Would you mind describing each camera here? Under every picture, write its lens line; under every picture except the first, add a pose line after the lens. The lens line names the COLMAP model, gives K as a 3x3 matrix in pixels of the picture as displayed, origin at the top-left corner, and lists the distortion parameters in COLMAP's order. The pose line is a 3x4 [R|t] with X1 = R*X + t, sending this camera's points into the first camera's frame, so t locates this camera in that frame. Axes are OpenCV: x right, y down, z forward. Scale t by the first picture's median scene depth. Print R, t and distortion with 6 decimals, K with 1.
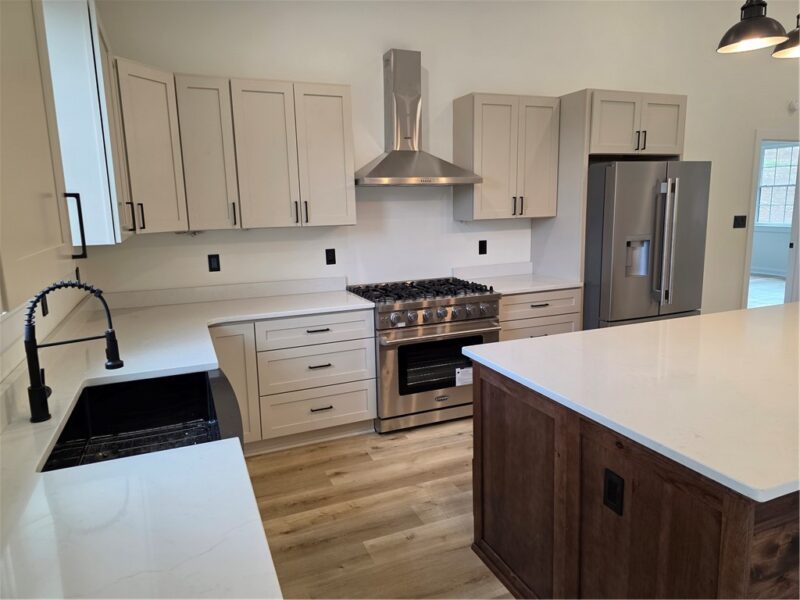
lens RADIAL K [[531.2, 0, 390.9], [0, 531.2, 295.4], [0, 0, 1]] dist [0.058336, -0.044937]
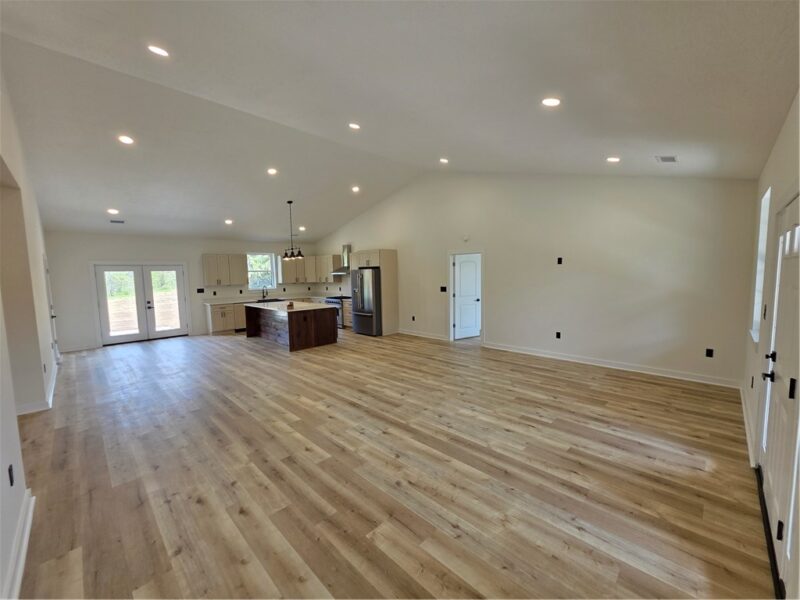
lens RADIAL K [[321.1, 0, 405.4], [0, 321.1, 299.9], [0, 0, 1]] dist [0.004317, -0.002109]
pose [[0.404477, 0.094162, -0.909688, 2.896614], [-0.146662, 0.988490, 0.037108, -0.183213], [0.902712, 0.118407, 0.413631, 0.414788]]
